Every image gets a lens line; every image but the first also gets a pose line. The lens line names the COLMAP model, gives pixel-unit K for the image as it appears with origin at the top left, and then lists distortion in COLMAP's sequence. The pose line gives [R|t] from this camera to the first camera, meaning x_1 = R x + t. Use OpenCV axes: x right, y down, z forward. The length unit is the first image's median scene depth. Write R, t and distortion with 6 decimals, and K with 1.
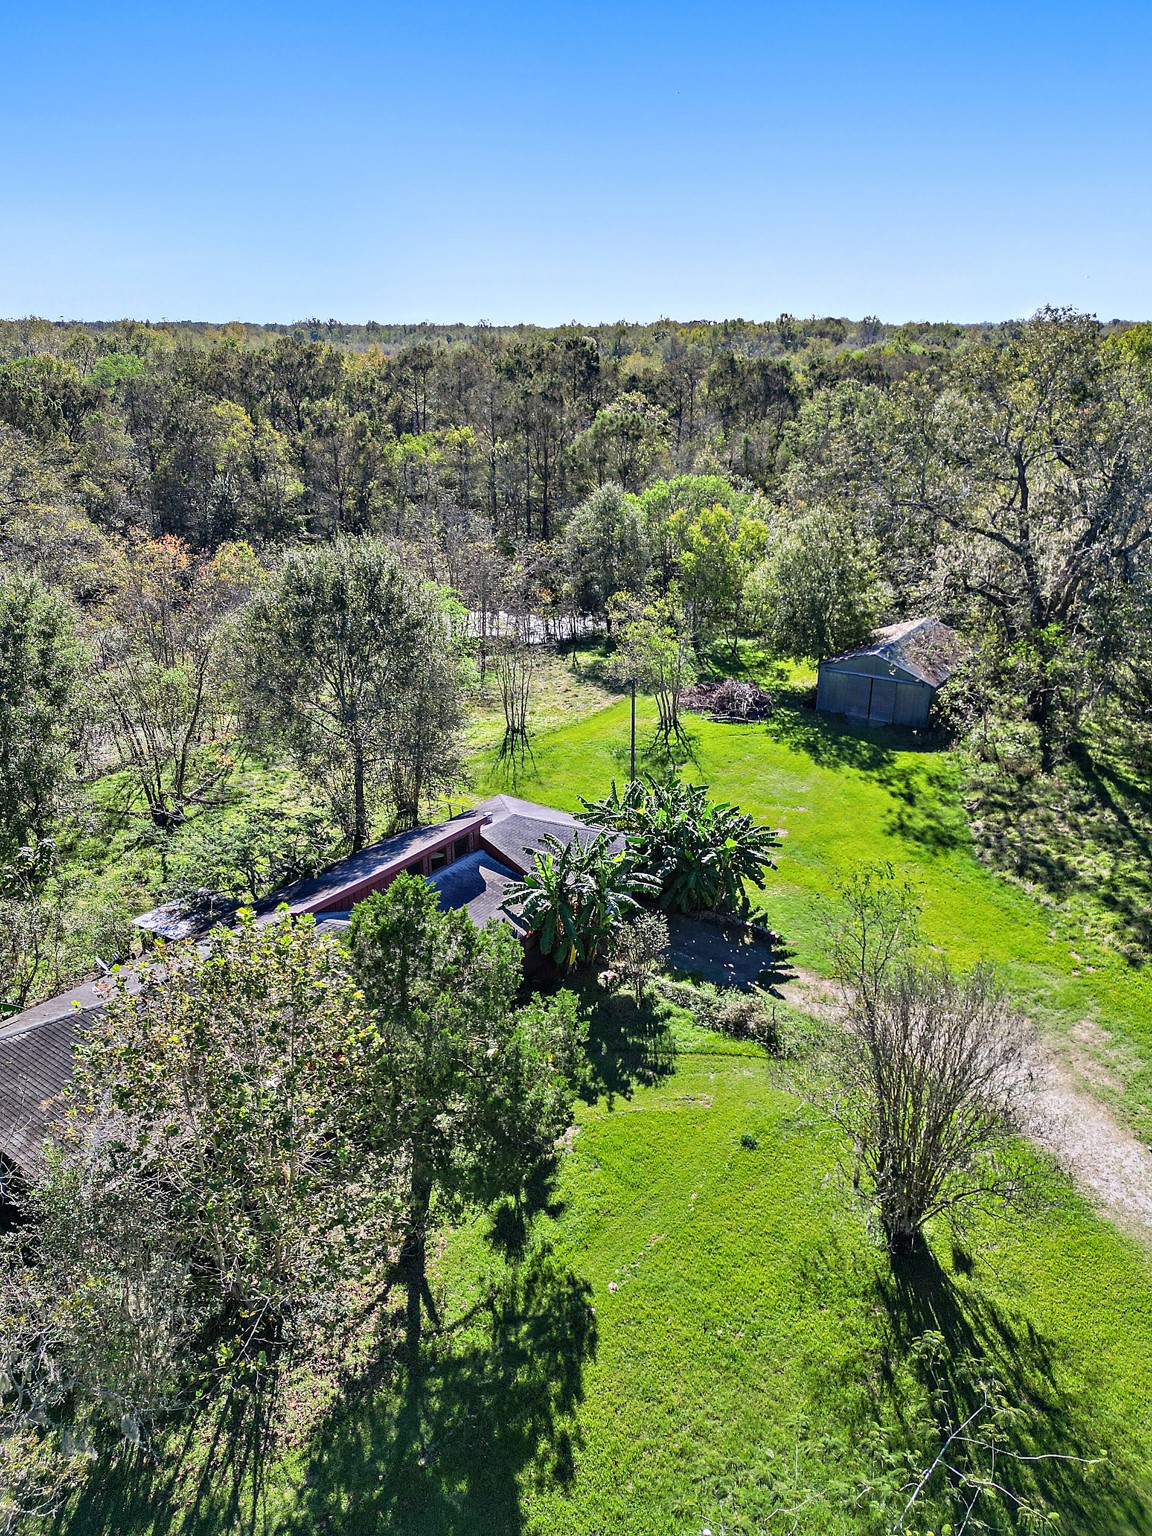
lens RADIAL K [[1082.9, 0, 576.0], [0, 1082.9, 768.0], [0, 0, 1]] dist [0.073706, -0.069229]
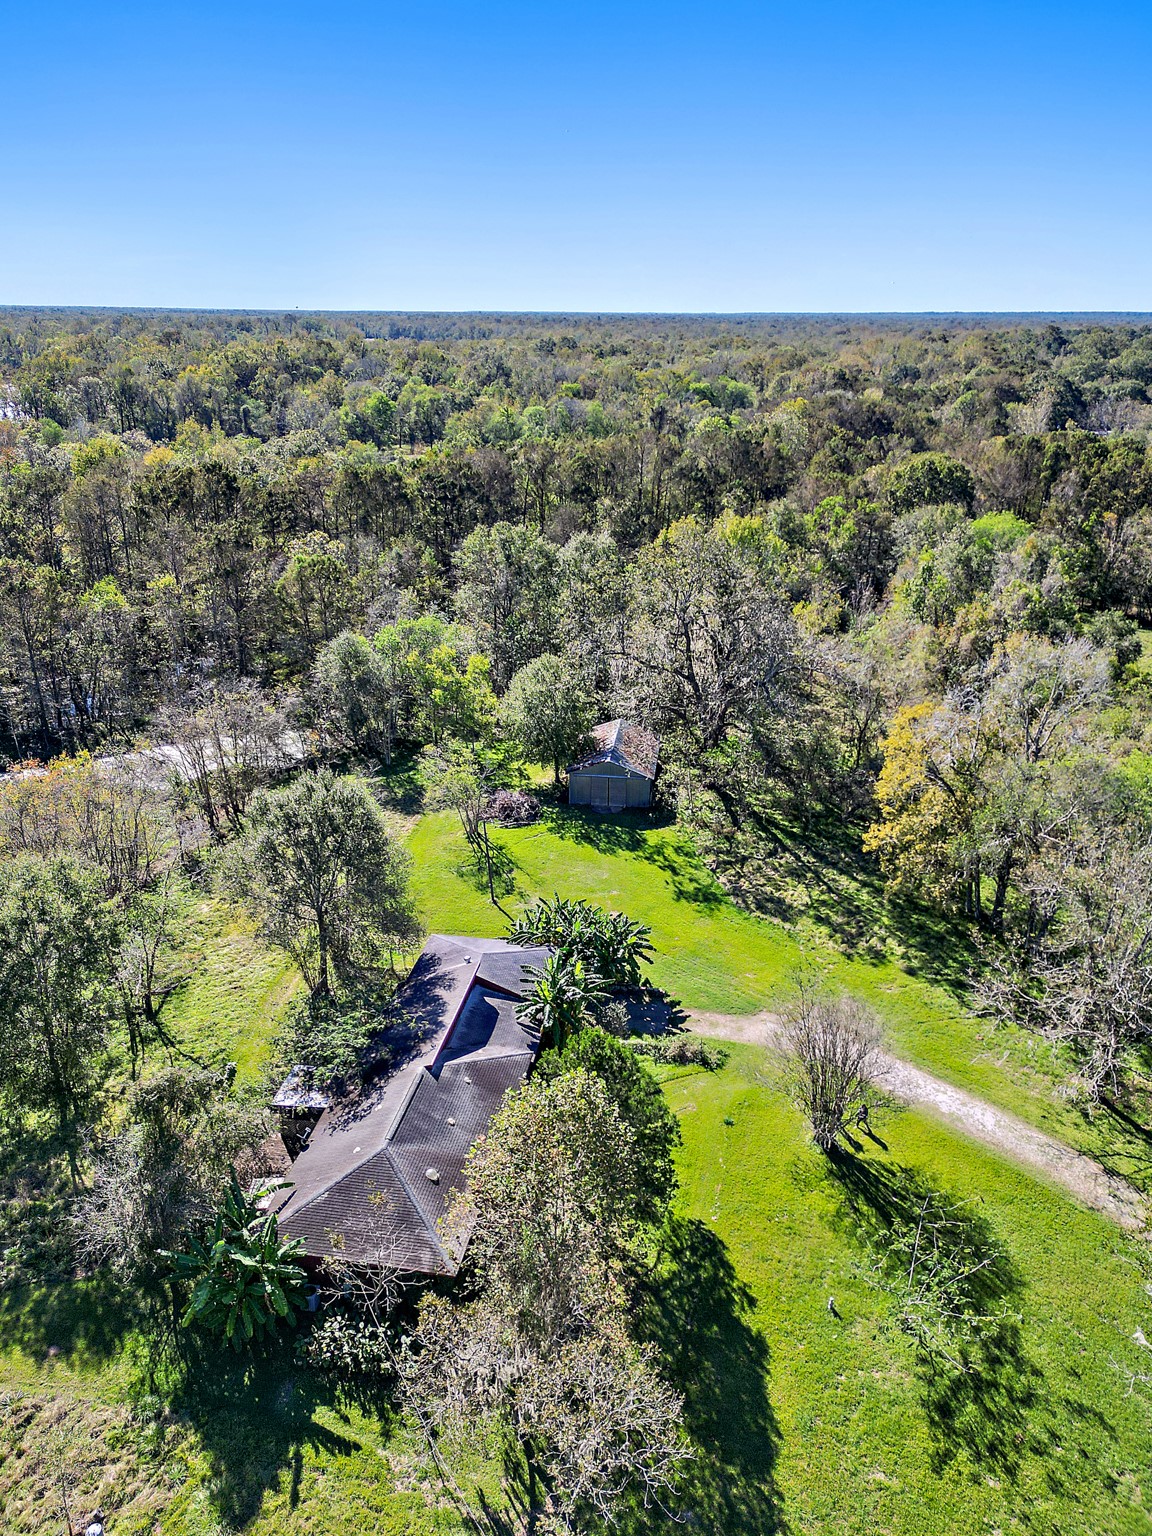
lens RADIAL K [[1107.2, 0, 576.0], [0, 1107.2, 768.0], [0, 0, 1]] dist [0.033531, -0.001251]
pose [[0.894064, -0.163724, 0.416945, -0.398919], [0.158814, 0.986203, 0.046710, -0.190347], [-0.418840, 0.024455, 0.907731, -0.296553]]
